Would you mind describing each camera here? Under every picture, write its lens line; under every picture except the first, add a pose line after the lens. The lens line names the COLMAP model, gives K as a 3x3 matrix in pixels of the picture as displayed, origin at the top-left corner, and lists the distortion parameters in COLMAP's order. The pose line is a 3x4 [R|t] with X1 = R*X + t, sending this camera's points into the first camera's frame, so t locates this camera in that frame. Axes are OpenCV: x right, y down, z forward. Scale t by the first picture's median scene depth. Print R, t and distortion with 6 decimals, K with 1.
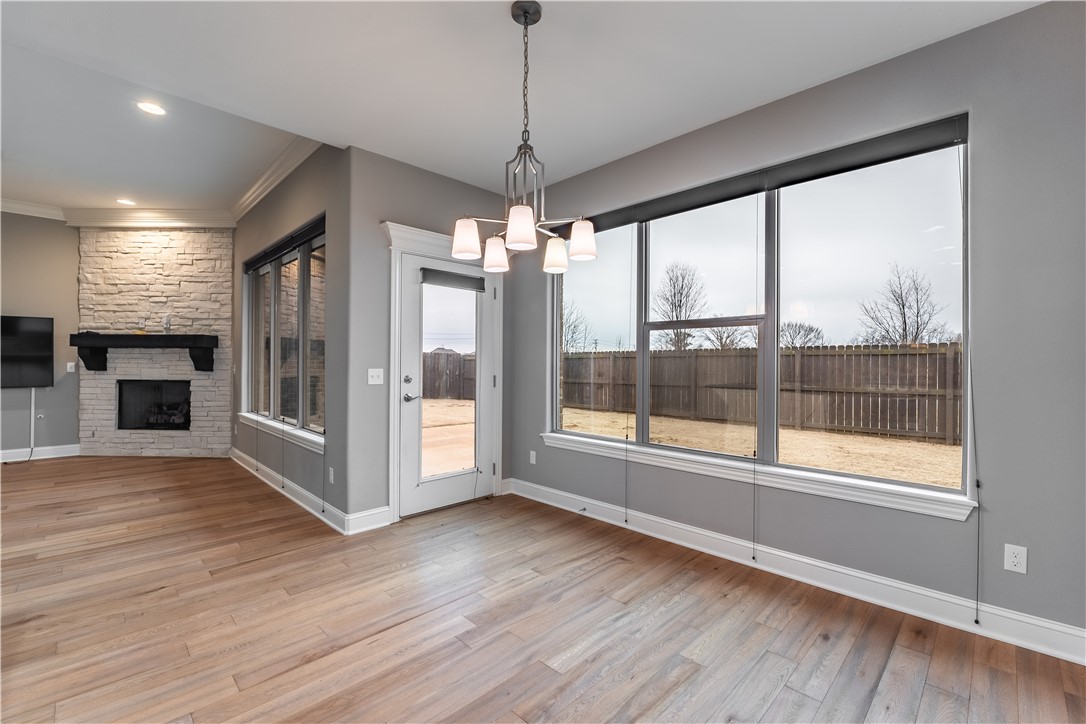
lens RADIAL K [[447.4, 0, 551.2], [0, 447.4, 367.7], [0, 0, 1]] dist [0.002978, -0.000791]
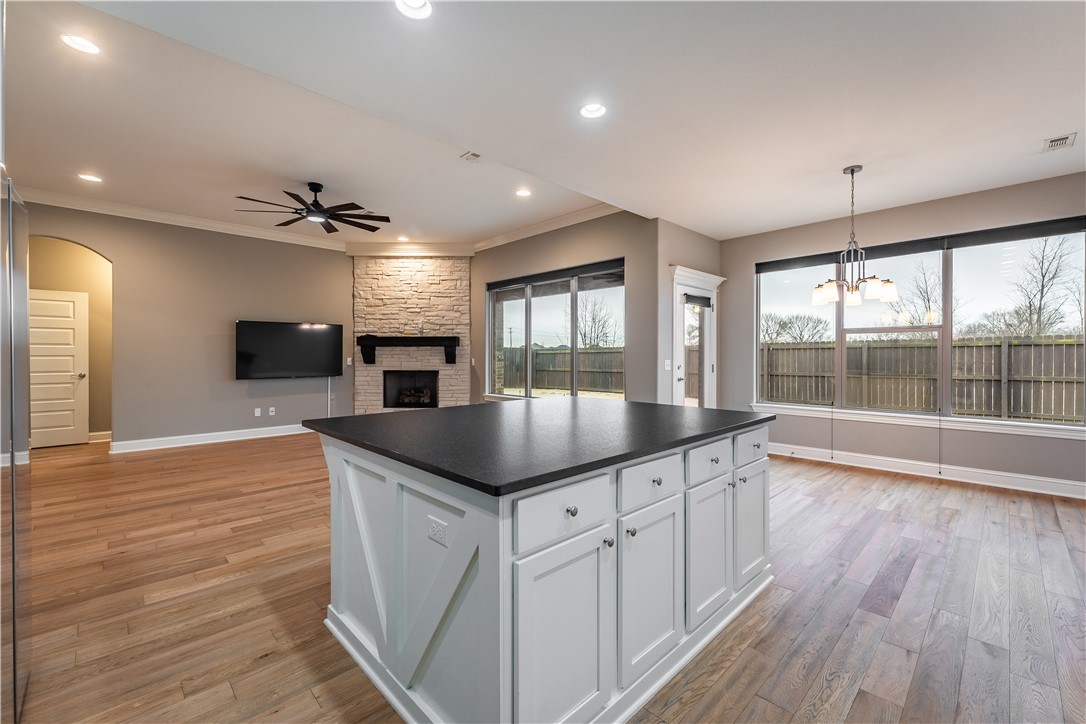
lens RADIAL K [[447.4, 0, 547.8], [0, 447.4, 356.4], [0, 0, 1]] dist [0.002978, -0.000791]
pose [[0.999829, -0.008290, -0.016553, -0.469654], [0.008165, 0.999938, -0.007617, -0.001043], [0.016615, 0.007480, 0.999834, -0.329406]]
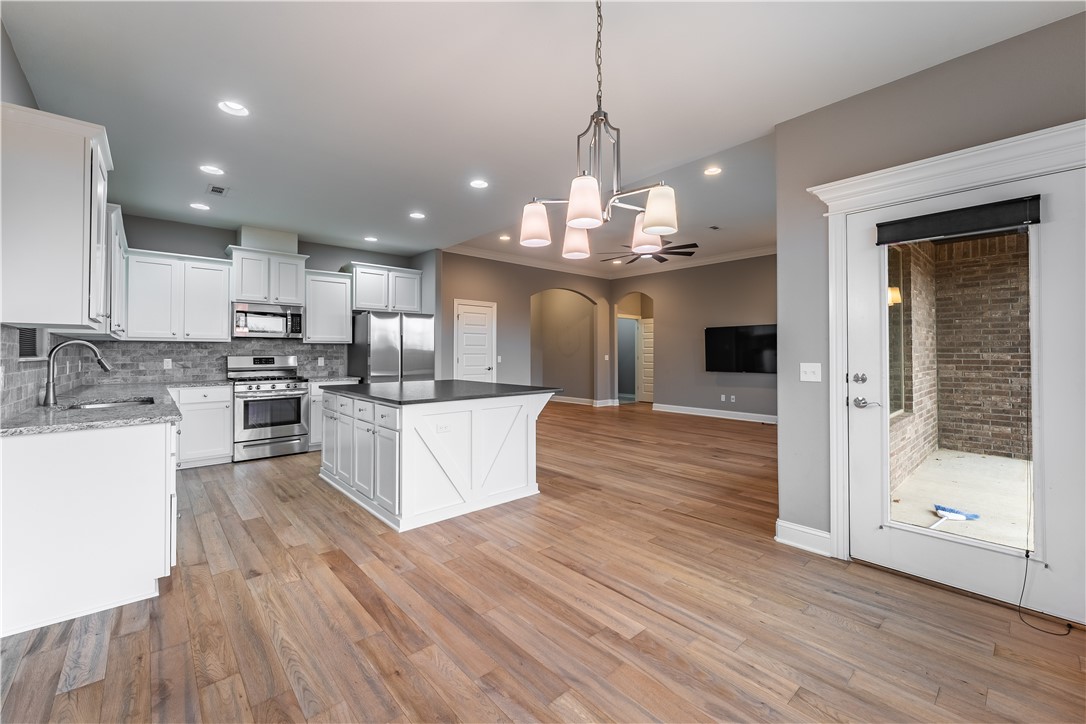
lens RADIAL K [[447.4, 0, 549.7], [0, 447.4, 347.7], [0, 0, 1]] dist [0.002978, -0.000791]
pose [[-0.049660, -0.018028, -0.998603, 0.296942], [-0.011718, 0.999779, -0.017467, -0.004113], [0.998697, 0.010834, -0.049860, 0.332465]]
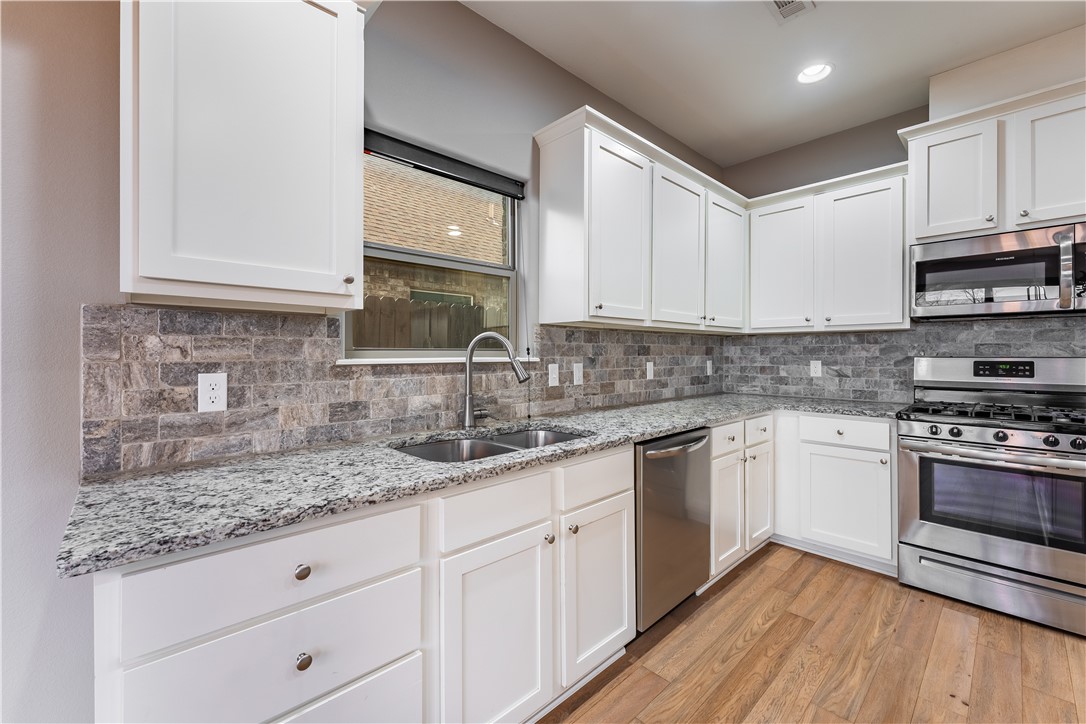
lens RADIAL K [[447.4, 0, 540.7], [0, 447.4, 353.6], [0, 0, 1]] dist [0.002978, -0.000791]
pose [[-0.999519, -0.006437, 0.030321, -0.246946], [-0.005937, 0.999845, 0.016563, -0.004320], [-0.030423, 0.016375, -0.999403, 0.087655]]
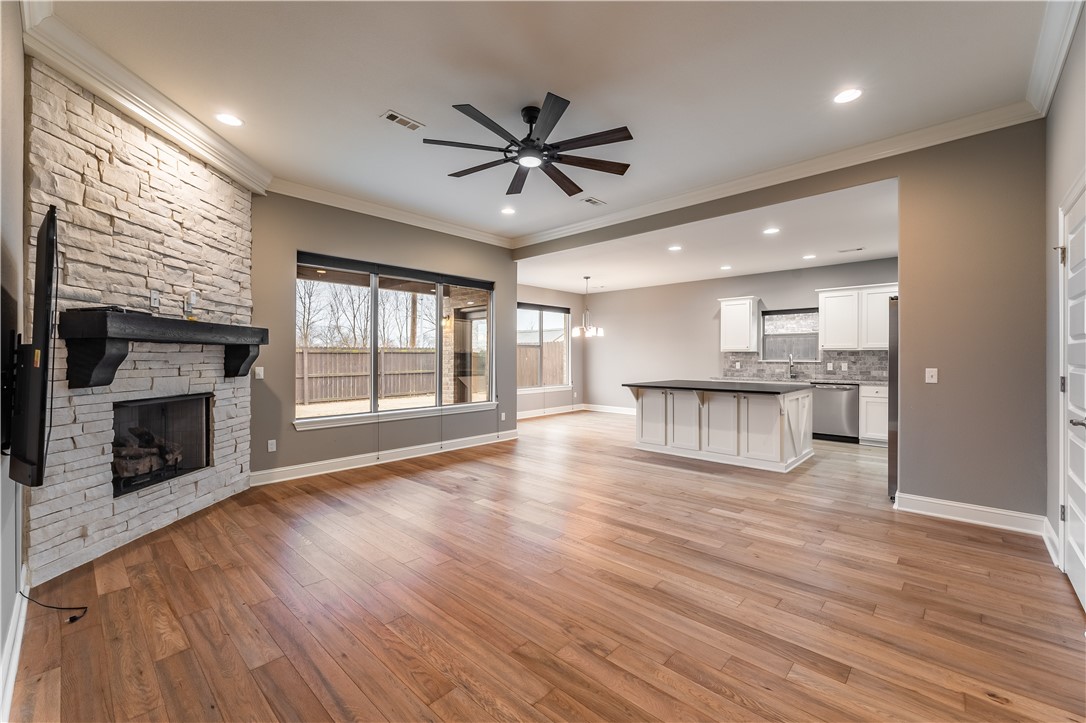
lens RADIAL K [[447.4, 0, 537.8], [0, 447.4, 353.5], [0, 0, 1]] dist [0.002978, -0.000791]
pose [[-0.016931, 0.001087, 0.999856, -1.529853], [0.011430, 0.999934, -0.000894, -0.024020], [-0.999791, 0.011413, -0.016942, 0.537216]]
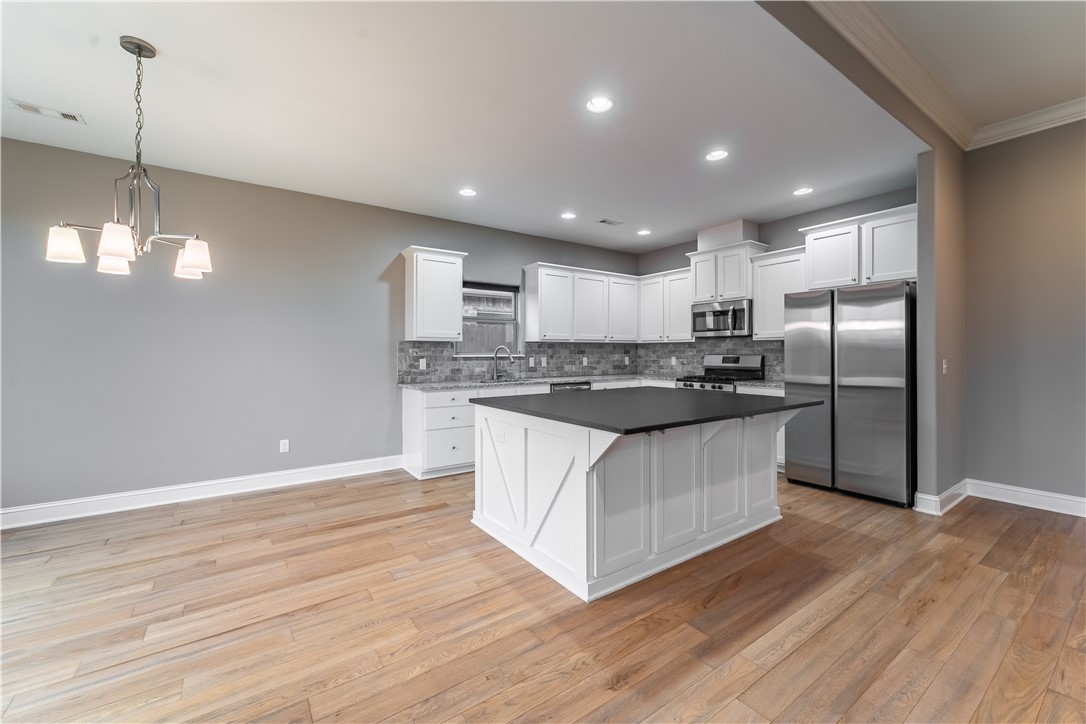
lens RADIAL K [[447.4, 0, 536.8], [0, 447.4, 354.7], [0, 0, 1]] dist [0.002978, -0.000791]
pose [[-0.982924, -0.006066, 0.183913, -0.447978], [-0.002283, 0.999782, 0.020773, -0.015920], [-0.183999, 0.019999, -0.982723, 0.682805]]
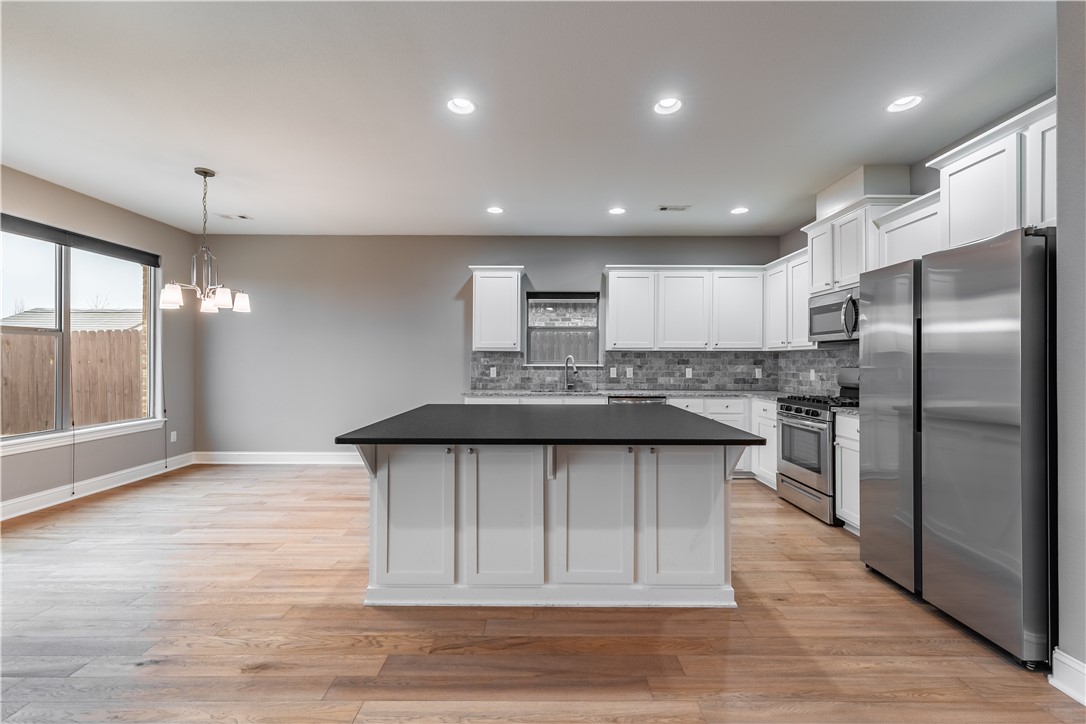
lens RADIAL K [[447.4, 0, 538.2], [0, 447.4, 361.6], [0, 0, 1]] dist [0.002978, -0.000791]
pose [[-0.690867, -0.010181, 0.722910, -0.829555], [0.002231, 0.999866, 0.016213, -0.016786], [-0.722979, 0.012814, -0.690751, 0.449702]]
